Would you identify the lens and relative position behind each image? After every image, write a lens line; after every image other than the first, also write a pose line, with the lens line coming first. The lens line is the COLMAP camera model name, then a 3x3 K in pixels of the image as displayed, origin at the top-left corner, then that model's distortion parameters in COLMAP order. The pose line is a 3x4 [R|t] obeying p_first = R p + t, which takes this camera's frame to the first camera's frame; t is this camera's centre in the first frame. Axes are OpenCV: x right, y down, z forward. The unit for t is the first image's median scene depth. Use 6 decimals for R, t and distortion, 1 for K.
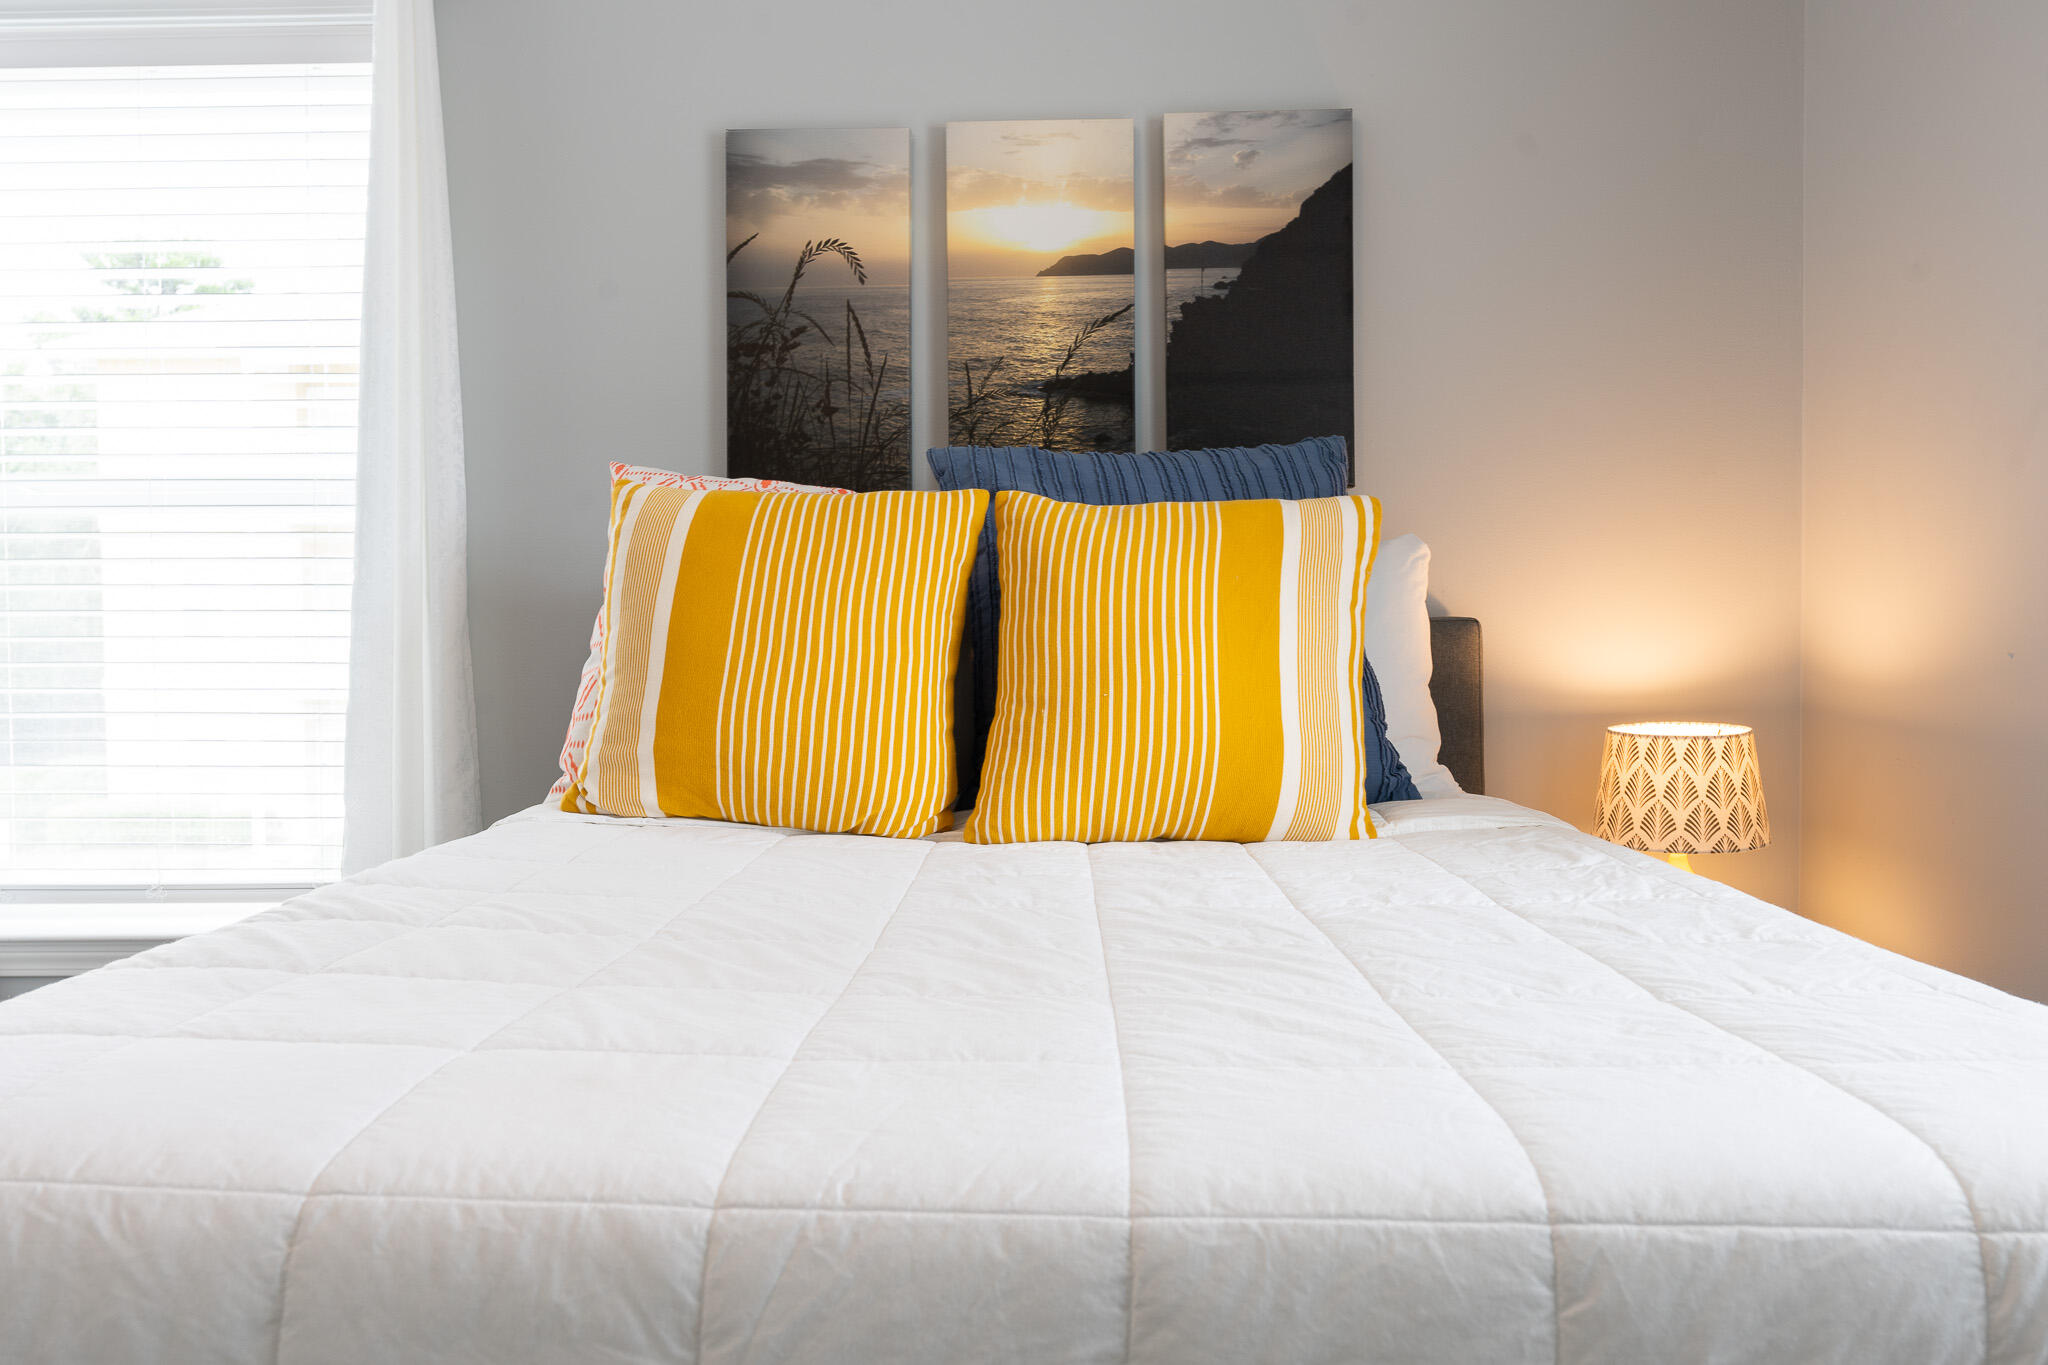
lens RADIAL K [[1584.2, 0, 1022.5], [0, 1584.2, 676.2], [0, 0, 1]] dist [0.005007, -0.005576]
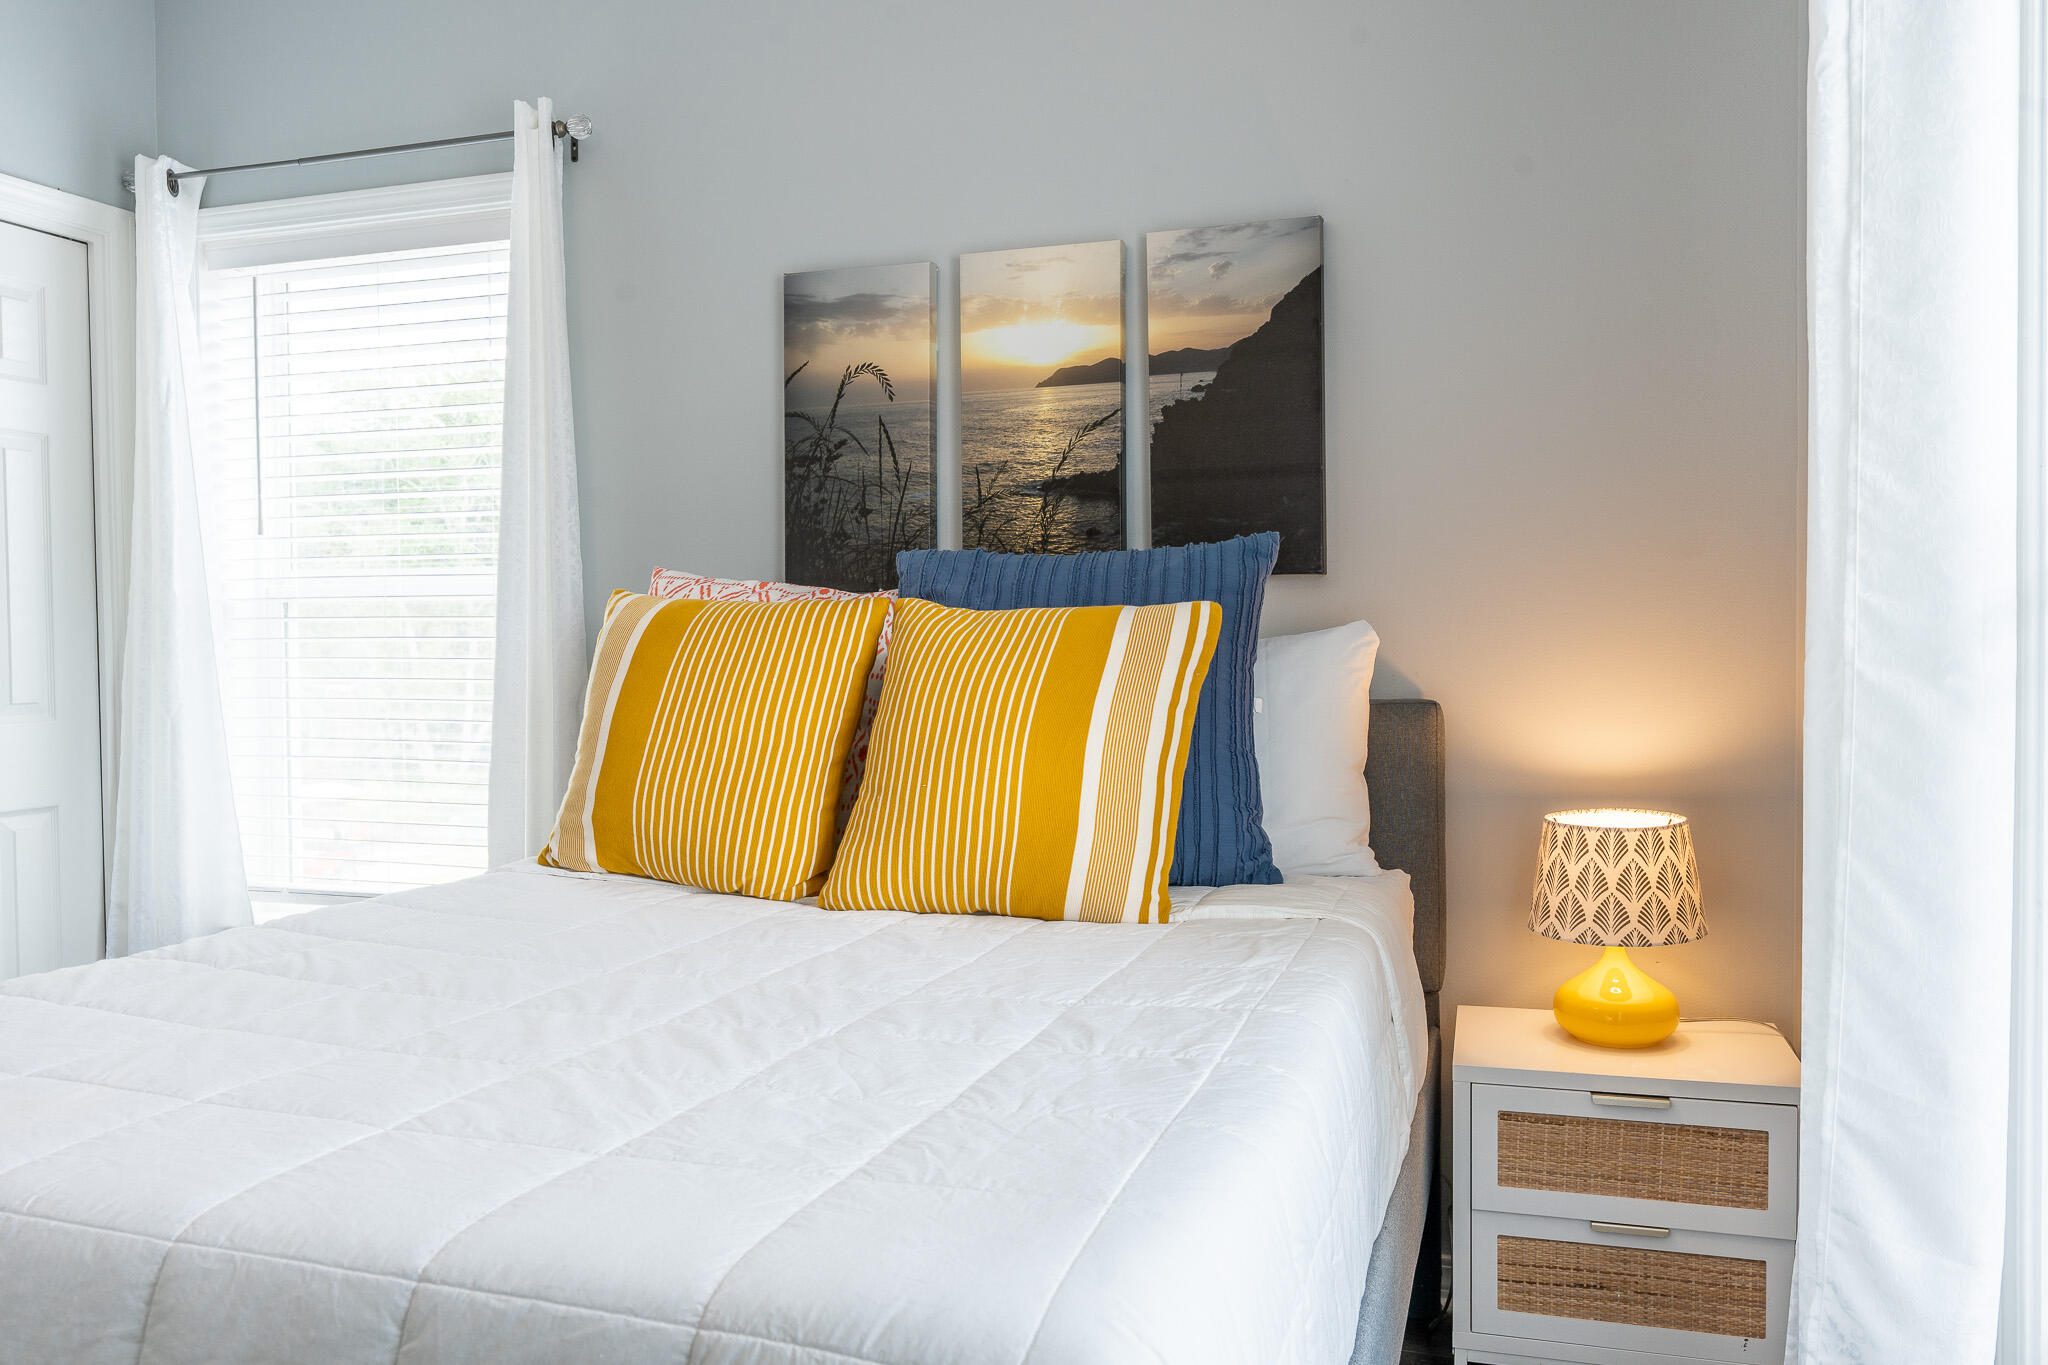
lens RADIAL K [[1524.3, 0, 1024.7], [0, 1524.3, 681.9], [0, 0, 1]] dist [0.003031, -0.004220]
pose [[0.959255, 0.007738, -0.282437, 0.322103], [-0.009606, 0.999940, -0.005232, -0.043049], [0.282379, 0.007732, 0.959272, -0.025518]]
